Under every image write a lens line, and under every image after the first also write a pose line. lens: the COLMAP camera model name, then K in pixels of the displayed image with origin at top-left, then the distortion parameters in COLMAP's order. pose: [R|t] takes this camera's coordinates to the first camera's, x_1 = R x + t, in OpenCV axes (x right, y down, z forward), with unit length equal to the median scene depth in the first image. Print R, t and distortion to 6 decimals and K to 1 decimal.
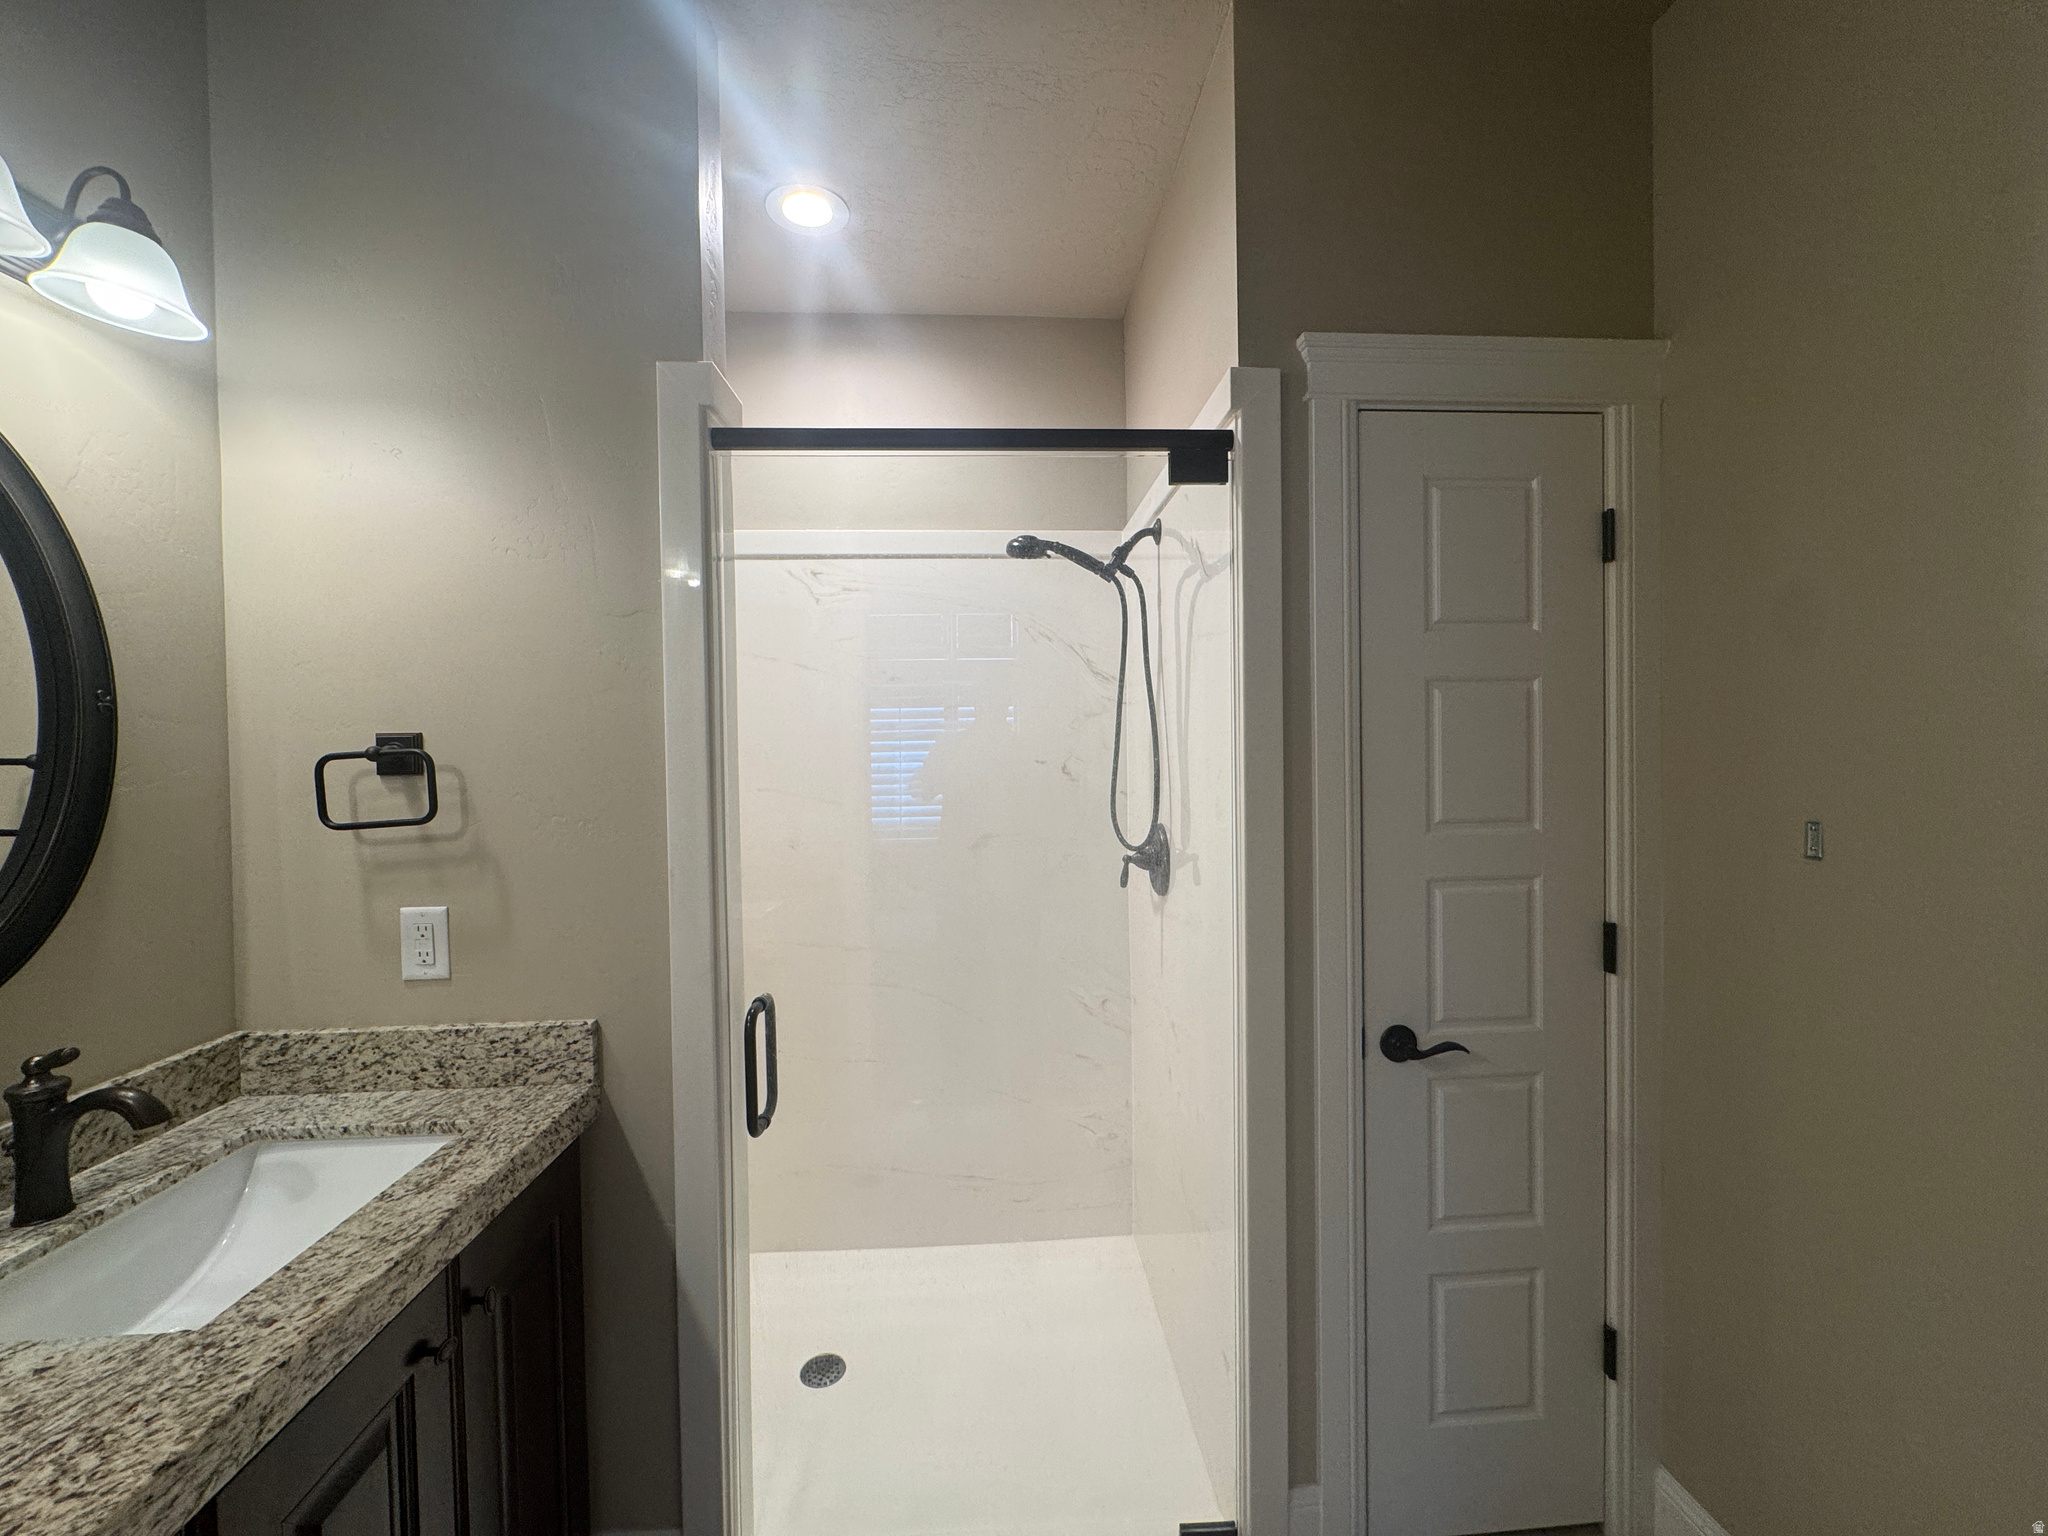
lens RADIAL K [[823.0, 0, 1026.1], [0, 823.0, 768.3], [0, 0, 1]] dist [-0.000430, -0.000272]
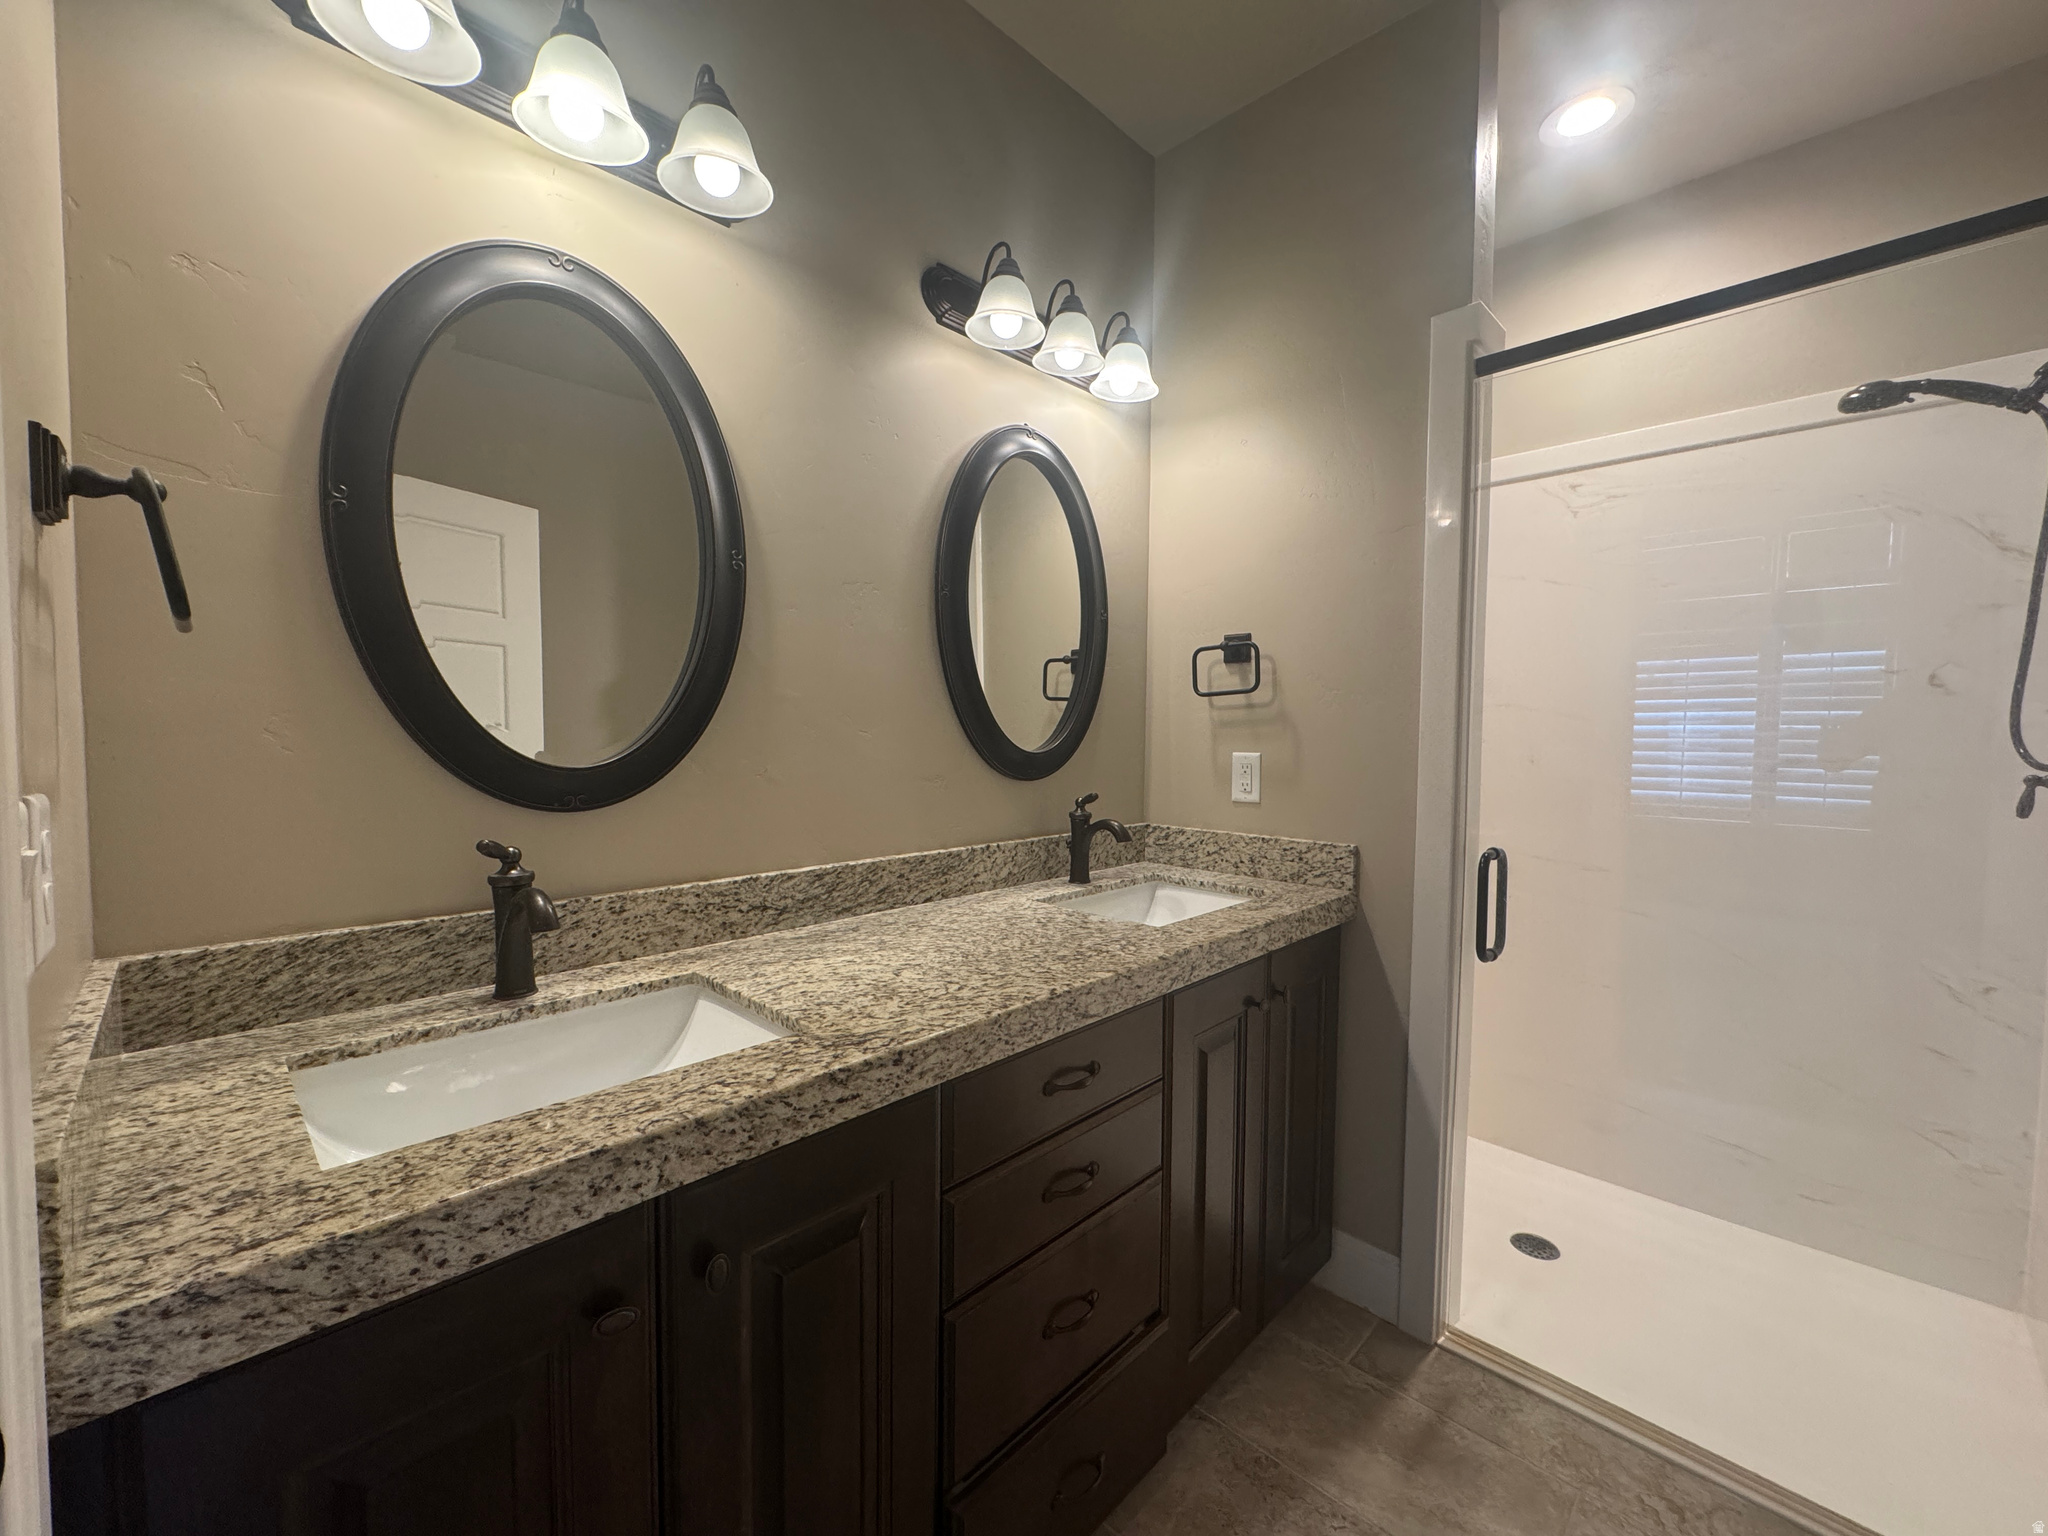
lens RADIAL K [[823.0, 0, 1026.1], [0, 823.0, 768.3], [0, 0, 1]] dist [-0.000430, -0.000272]
pose [[0.675012, 0.053968, -0.735831, 0.081982], [-0.035753, 0.998542, 0.040438, 0.154037], [0.736940, -0.000988, 0.675957, -0.281357]]
